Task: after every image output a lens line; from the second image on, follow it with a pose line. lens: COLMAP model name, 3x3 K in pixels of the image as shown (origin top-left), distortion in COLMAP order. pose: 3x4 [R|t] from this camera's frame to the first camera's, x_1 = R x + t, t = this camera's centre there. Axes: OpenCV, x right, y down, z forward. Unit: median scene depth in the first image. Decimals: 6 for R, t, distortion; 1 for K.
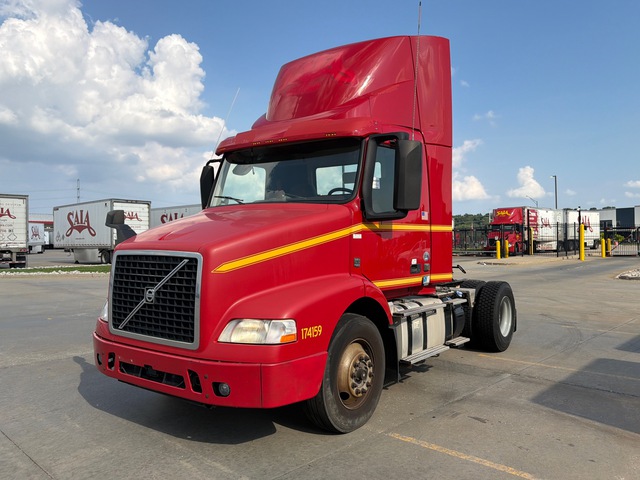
lens RADIAL K [[574.9, 0, 311.4], [0, 574.9, 241.3], [0, 0, 1]] dist [0.011811, 0.003512]
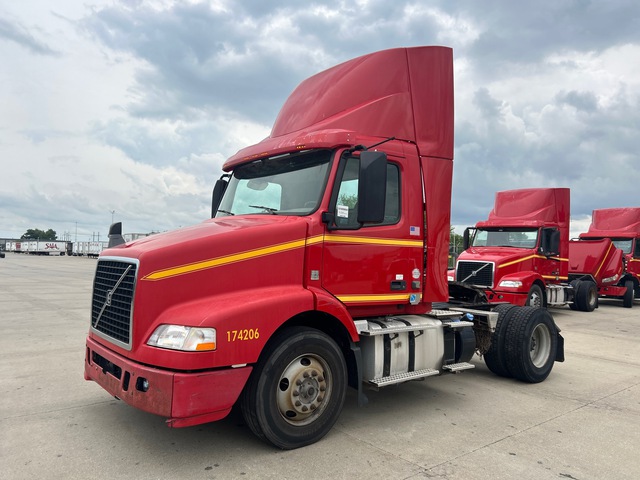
lens RADIAL K [[557.4, 0, 302.9], [0, 557.4, 239.5], [0, 0, 1]] dist [-0.015571, -0.004891]
pose [[0.966482, 0.021047, -0.255871, 0.282493], [-0.030332, 0.999015, -0.032397, 0.006183], [0.254937, 0.039072, 0.966168, 0.069242]]
